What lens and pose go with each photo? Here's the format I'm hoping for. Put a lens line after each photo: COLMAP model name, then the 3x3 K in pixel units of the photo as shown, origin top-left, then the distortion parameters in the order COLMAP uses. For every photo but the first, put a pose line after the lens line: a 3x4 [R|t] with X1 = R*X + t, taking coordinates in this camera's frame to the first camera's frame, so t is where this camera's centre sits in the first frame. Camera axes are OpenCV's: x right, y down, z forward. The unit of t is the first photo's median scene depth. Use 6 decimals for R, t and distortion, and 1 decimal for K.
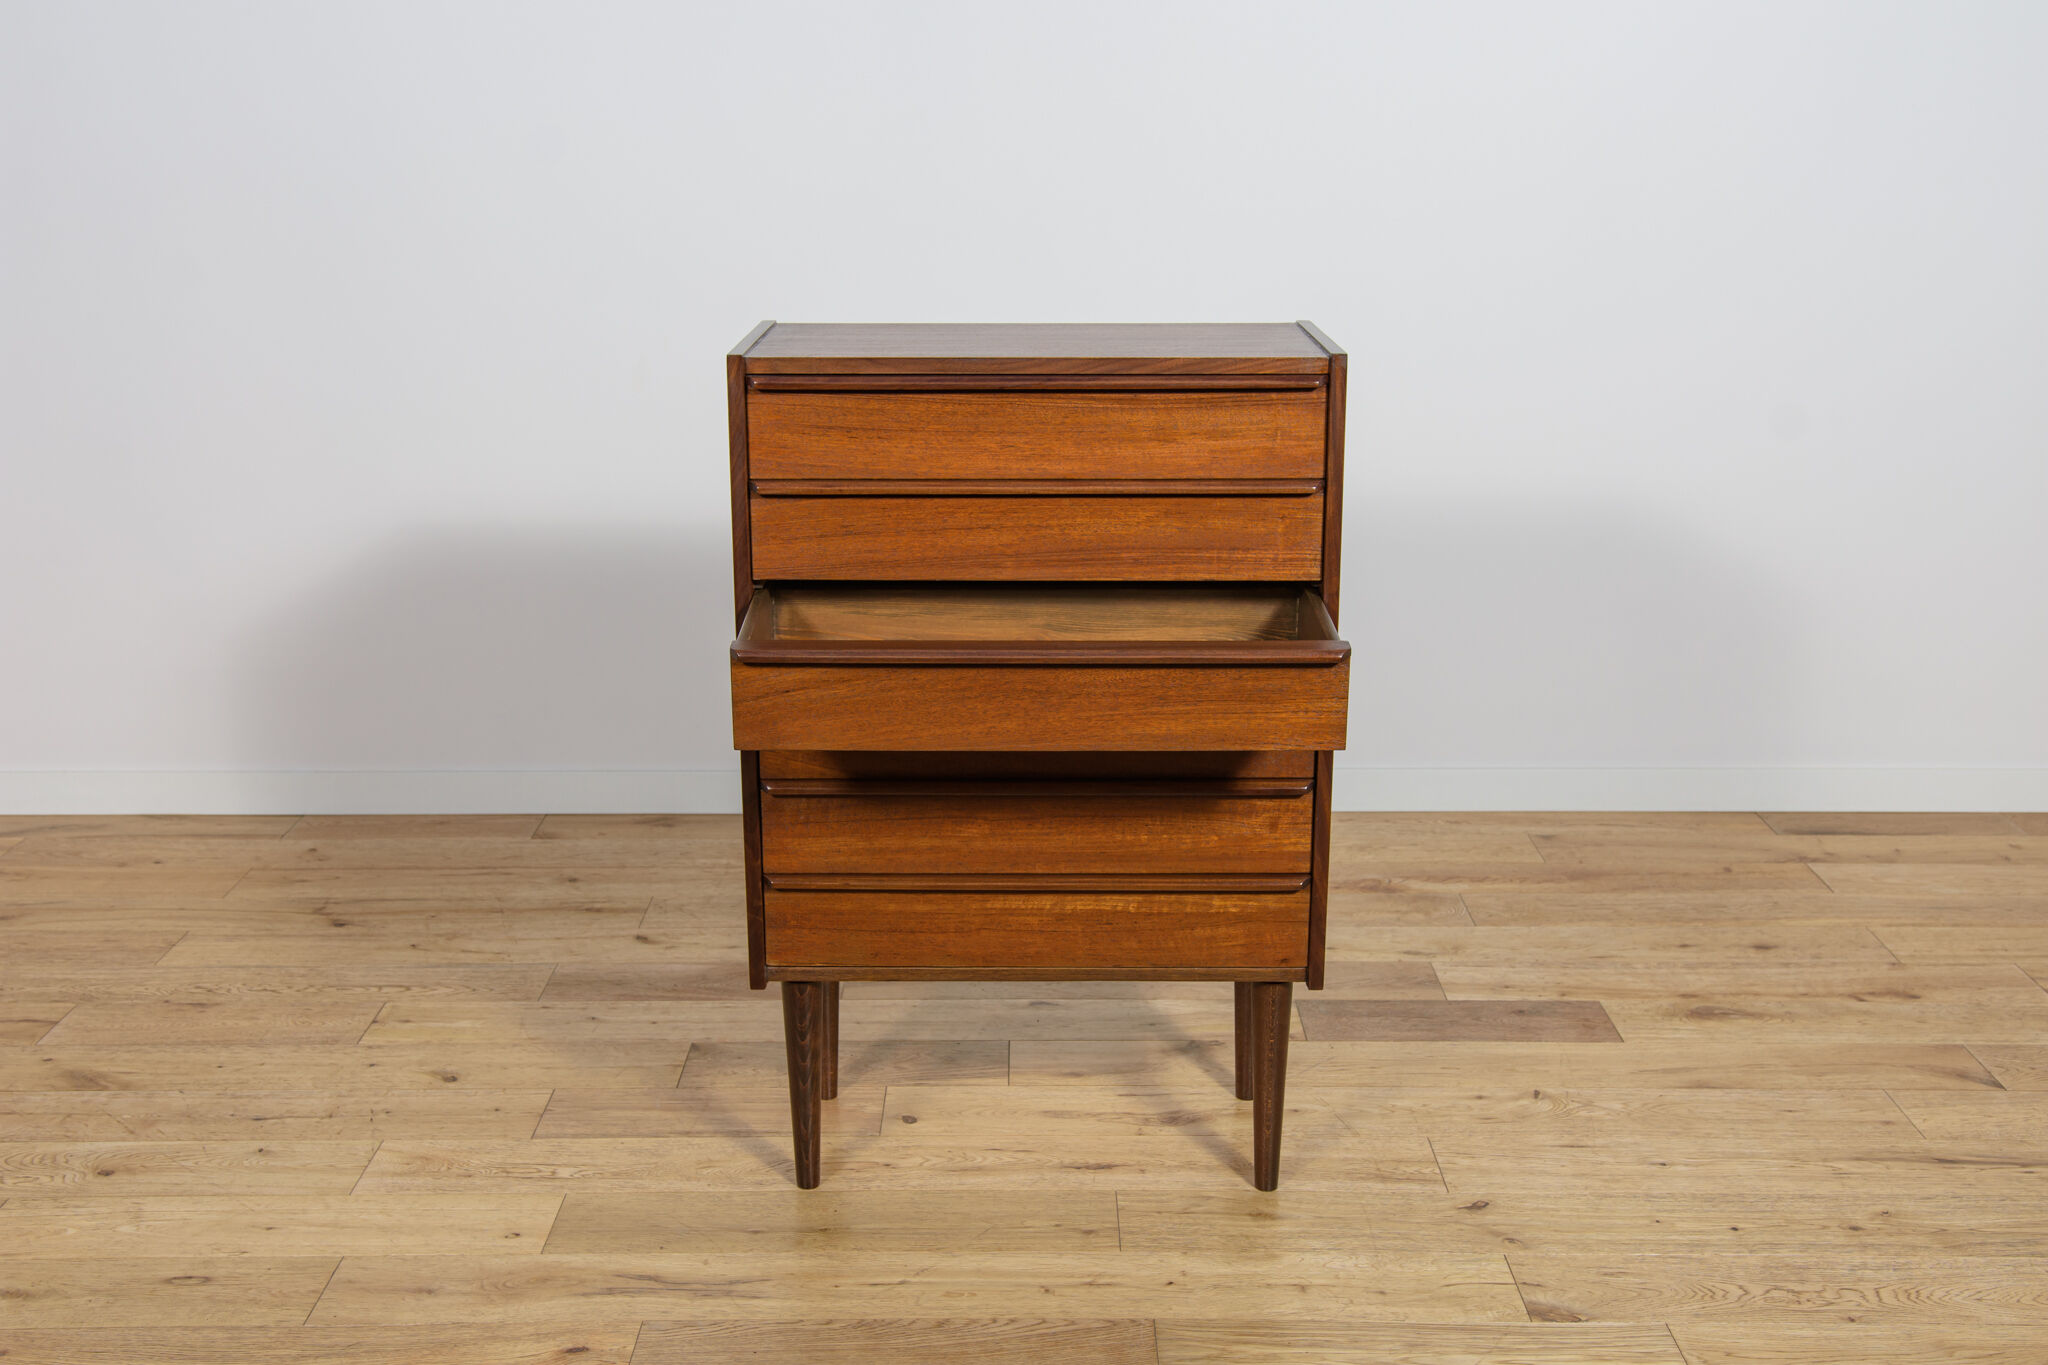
lens RADIAL K [[2215.1, 0, 1024.0], [0, 2215.1, 682.5], [0, 0, 1]] dist [0.015598, 0.025588]
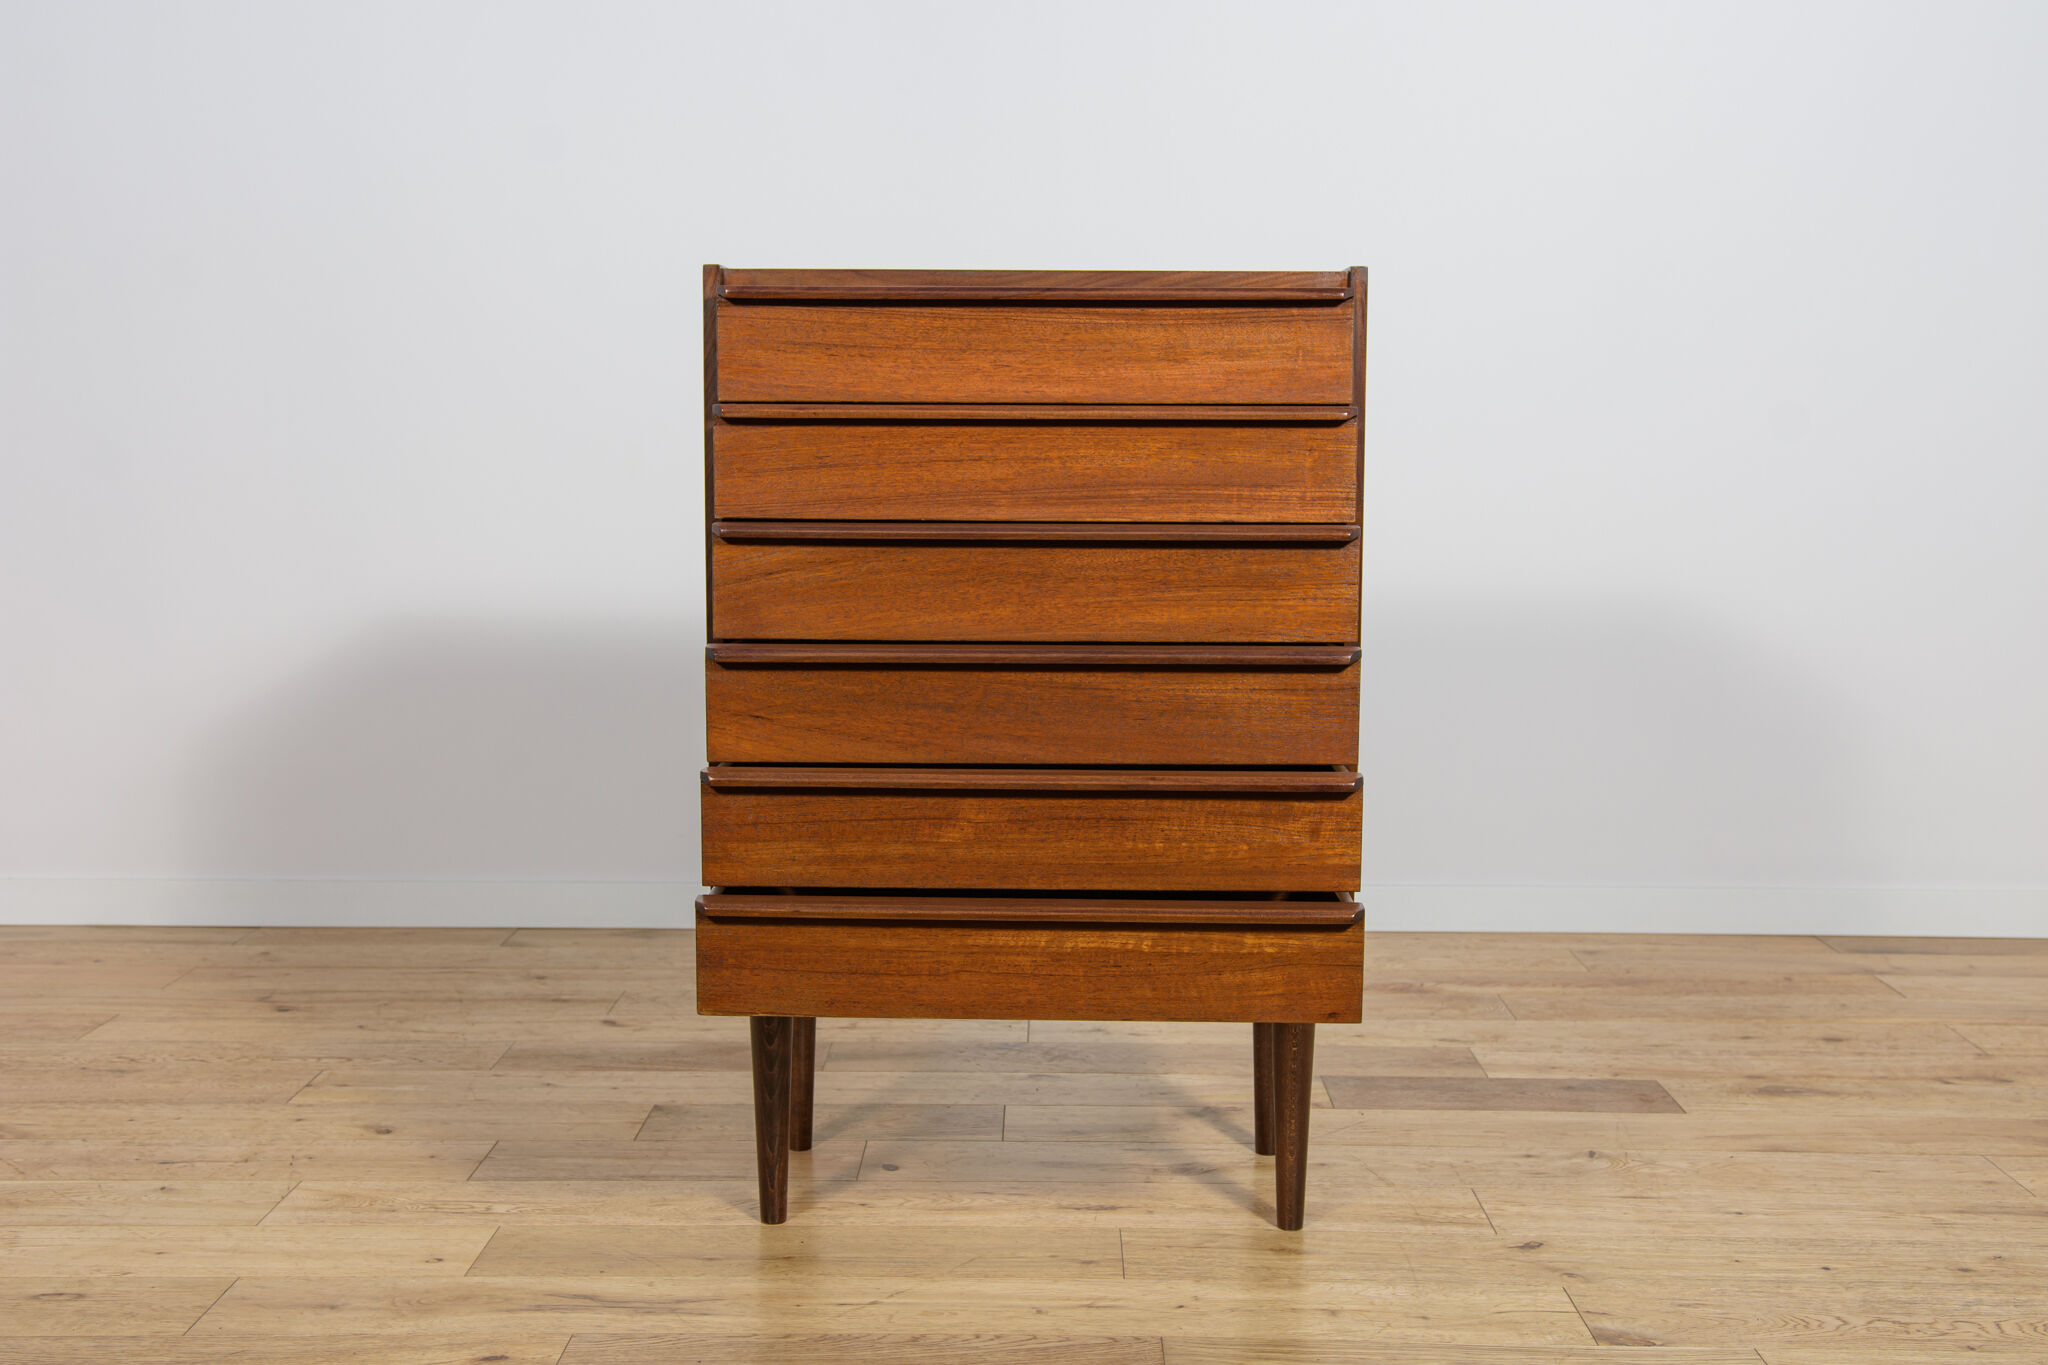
lens RADIAL K [[2208.0, 0, 1024.0], [0, 2208.0, 682.5], [0, 0, 1]] dist [0.015289, 0.047415]
pose [[0.999922, 0.006843, -0.010406, 0.010607], [-0.008379, 0.987798, -0.155515, 0.148262], [0.009214, 0.155590, 0.987779, 0.092260]]
